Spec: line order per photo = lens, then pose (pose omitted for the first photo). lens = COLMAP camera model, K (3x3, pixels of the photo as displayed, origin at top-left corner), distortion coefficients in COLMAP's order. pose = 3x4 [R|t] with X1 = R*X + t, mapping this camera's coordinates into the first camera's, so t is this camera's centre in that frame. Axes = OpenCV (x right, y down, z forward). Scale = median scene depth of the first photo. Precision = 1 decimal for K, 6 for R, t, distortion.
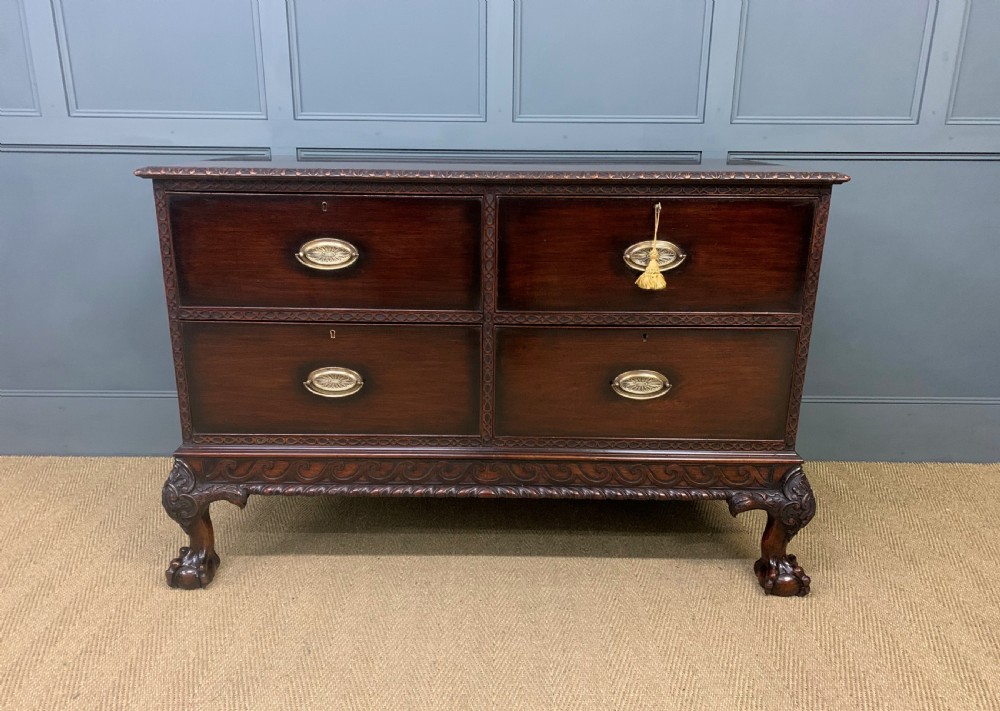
lens RADIAL K [[754.9, 0, 493.5], [0, 754.9, 376.5], [0, 0, 1]] dist [0.011167, -0.003795]
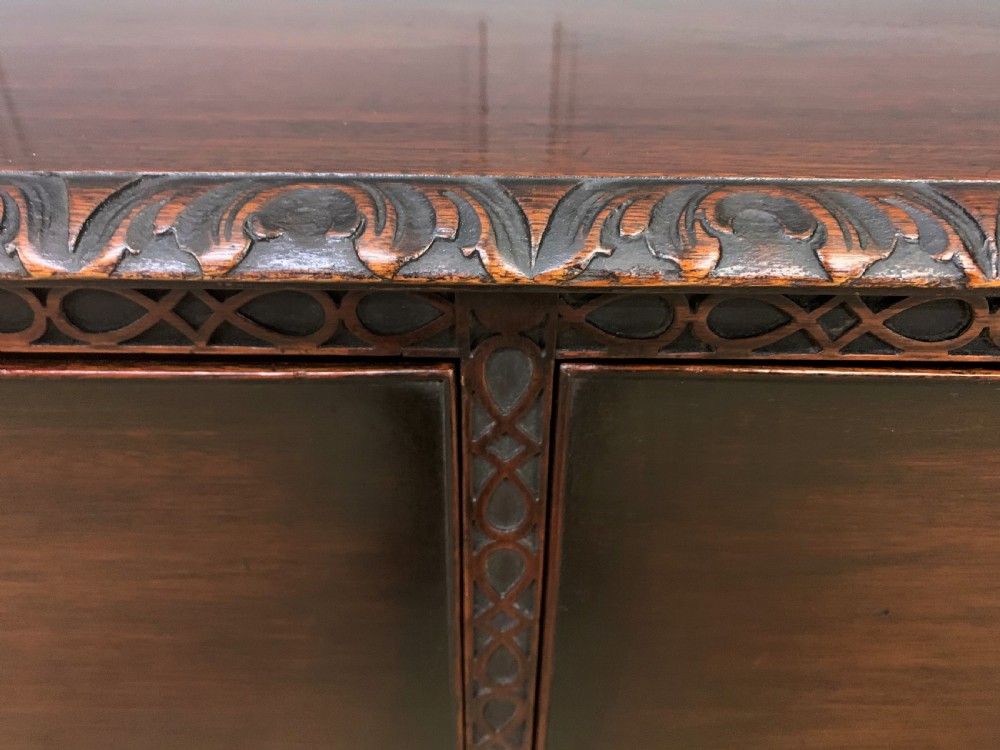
lens RADIAL K [[826.3, 0, 500.0], [0, 826.3, 375.0], [0, 0, 1]] dist [-0.000101, -0.003523]
pose [[0.999981, 0.001435, 0.005913, -0.006359], [-0.002834, 0.969764, 0.244028, -0.241358], [-0.005384, -0.244040, 0.969750, 0.781834]]
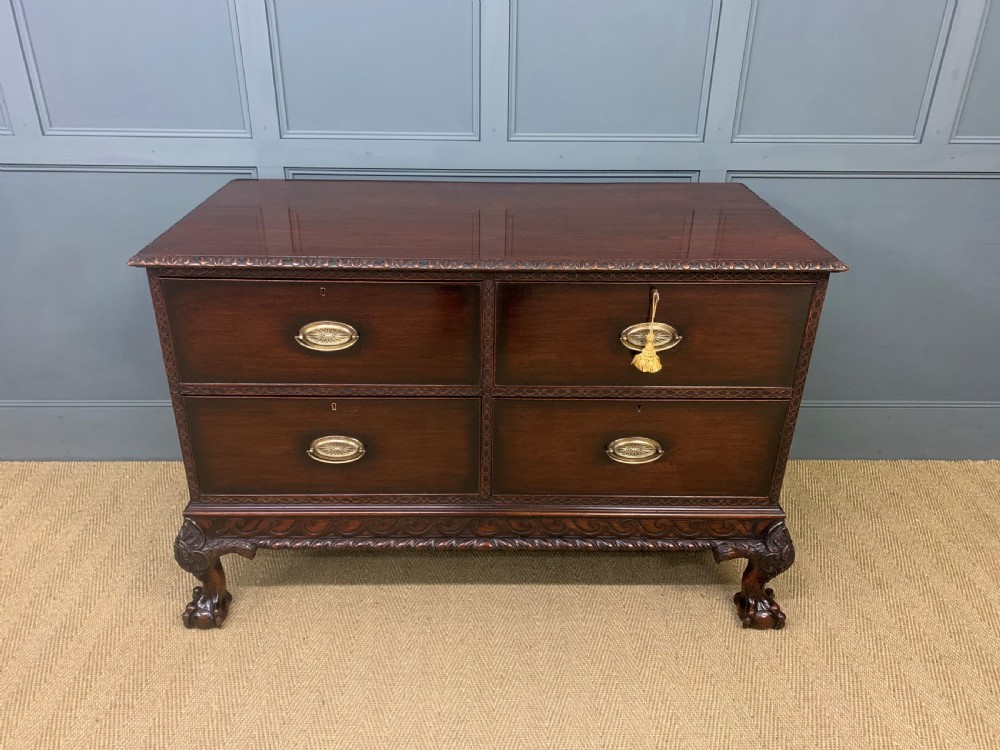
lens RADIAL K [[754.1, 0, 493.2], [0, 754.1, 374.8], [0, 0, 1]] dist [0.007040, 0.001113]
pose [[0.999779, -0.005406, 0.020315, -0.017992], [0.002180, 0.987818, 0.155596, -0.244171], [-0.020909, -0.155517, 0.987612, -0.000579]]
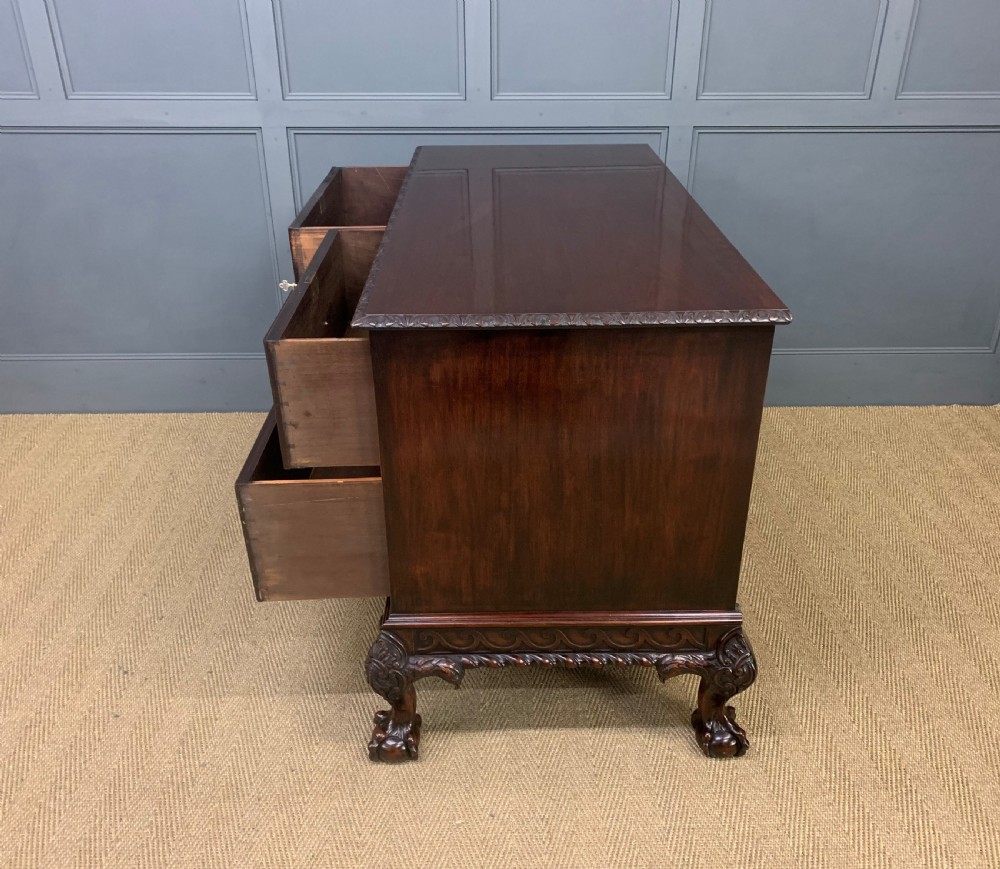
lens RADIAL K [[869.7, 0, 499.9], [0, 869.7, 431.2], [0, 0, 1]] dist [-0.006659, 0.021141]
pose [[0.999631, -0.016777, 0.021366, 0.005488], [0.012444, 0.981929, 0.188842, -0.143139], [-0.024148, -0.188506, 0.981775, -0.356714]]
